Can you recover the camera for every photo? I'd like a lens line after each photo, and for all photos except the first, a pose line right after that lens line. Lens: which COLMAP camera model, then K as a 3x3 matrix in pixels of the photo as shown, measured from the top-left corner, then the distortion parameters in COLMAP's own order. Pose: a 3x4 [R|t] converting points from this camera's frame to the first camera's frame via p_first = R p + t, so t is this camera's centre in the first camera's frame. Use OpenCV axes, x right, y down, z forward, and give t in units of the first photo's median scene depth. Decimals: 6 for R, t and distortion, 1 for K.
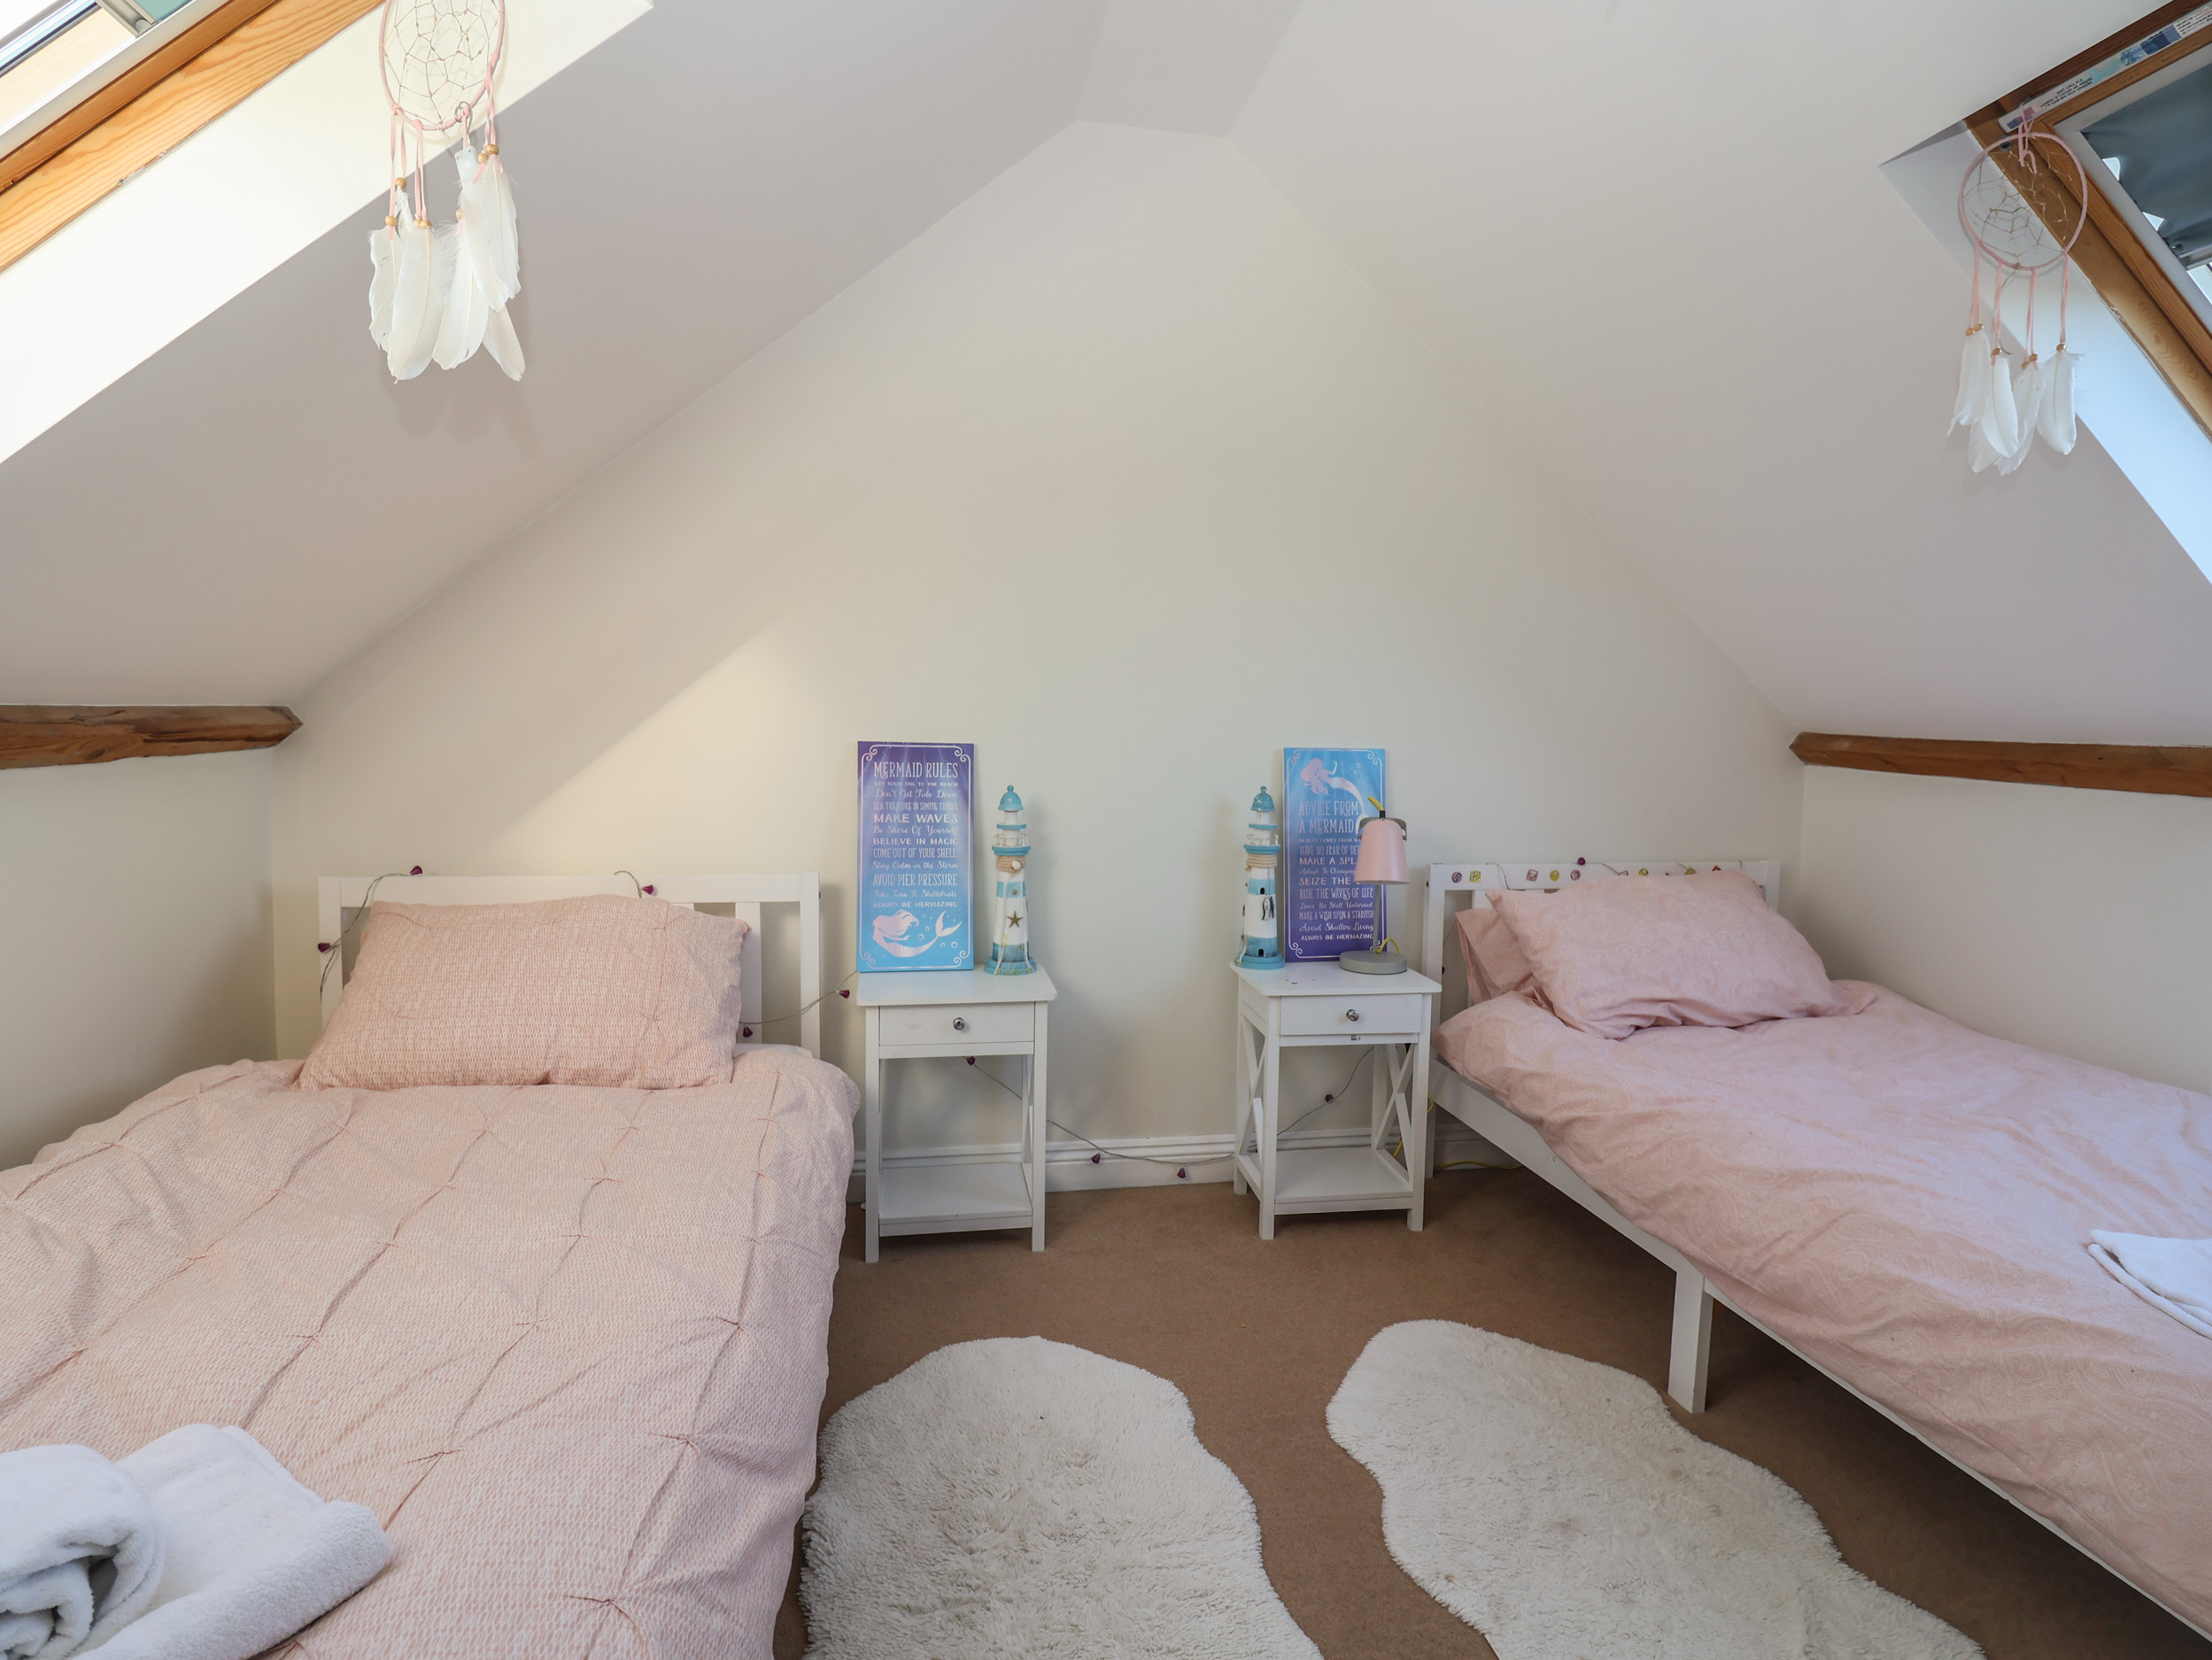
lens RADIAL K [[1199.2, 0, 1114.7], [0, 1199.2, 854.3], [0, 0, 1]] dist [0.005170, -0.013948]
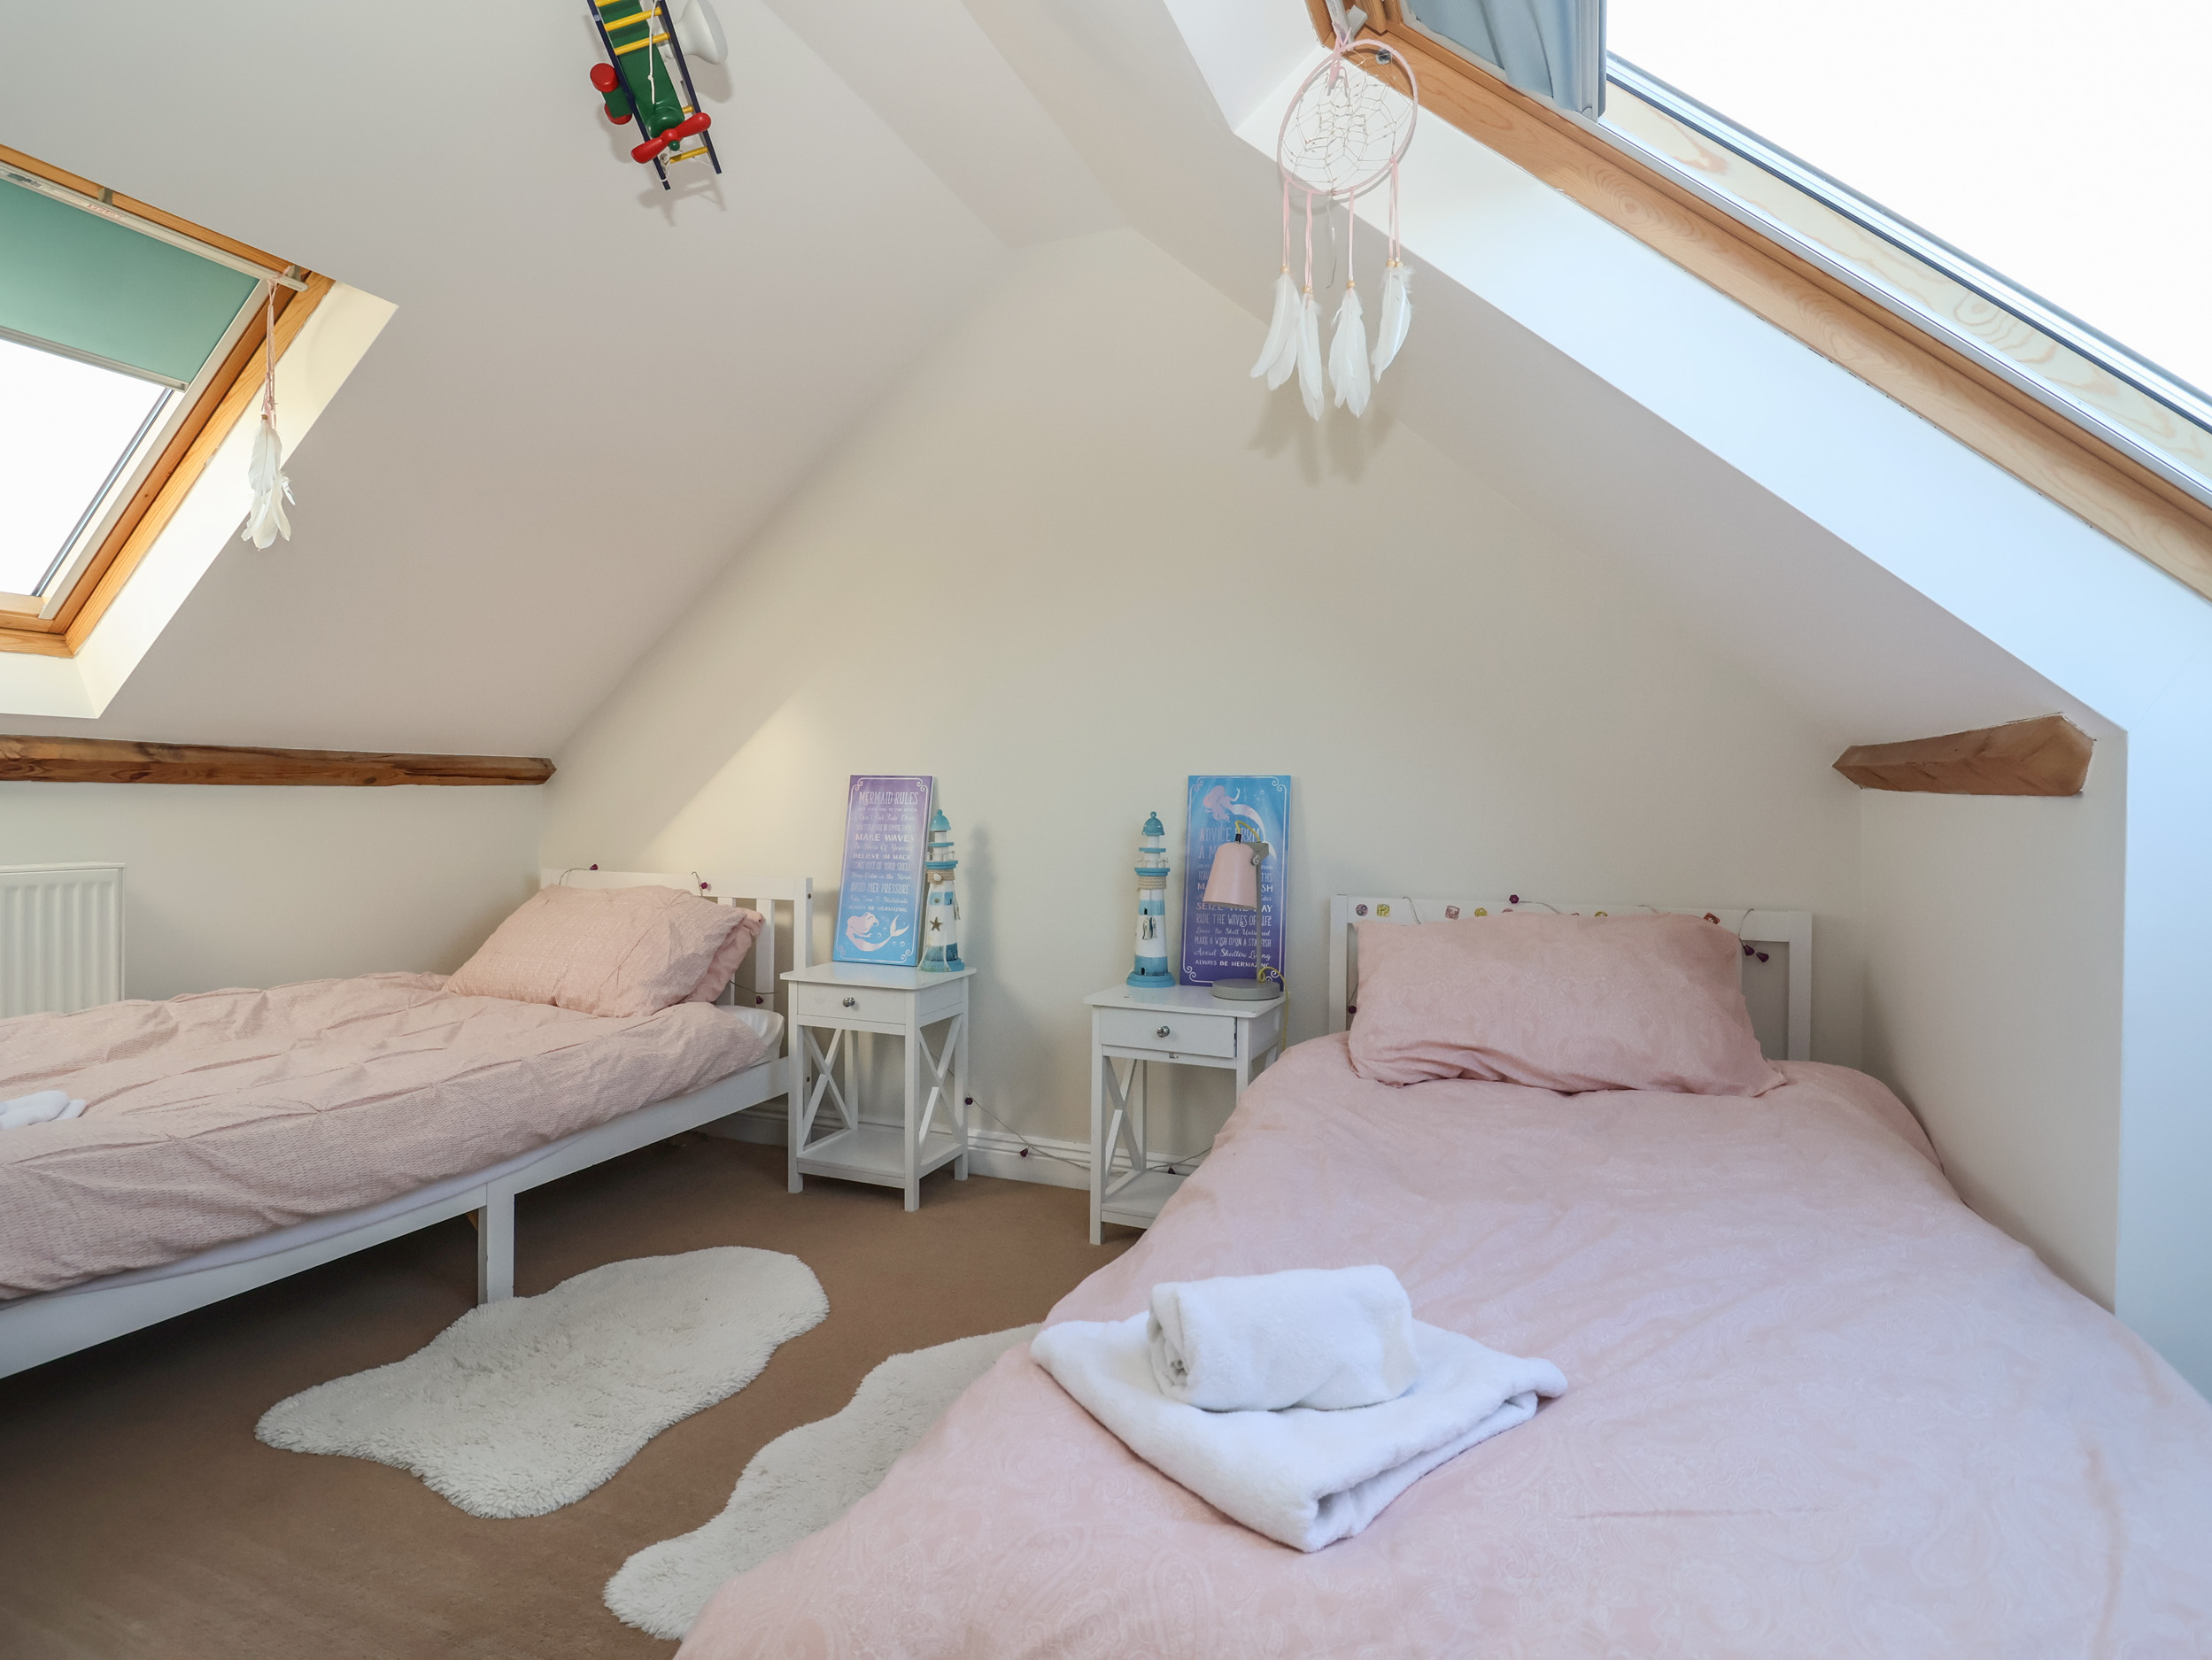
lens RADIAL K [[1199.2, 0, 1114.7], [0, 1199.2, 854.3], [0, 0, 1]] dist [0.005170, -0.013948]
pose [[0.835489, 0.014048, -0.549327, 0.694263], [-0.054996, 0.996792, -0.058153, 0.044544], [0.546748, 0.078797, 0.833581, 0.118459]]
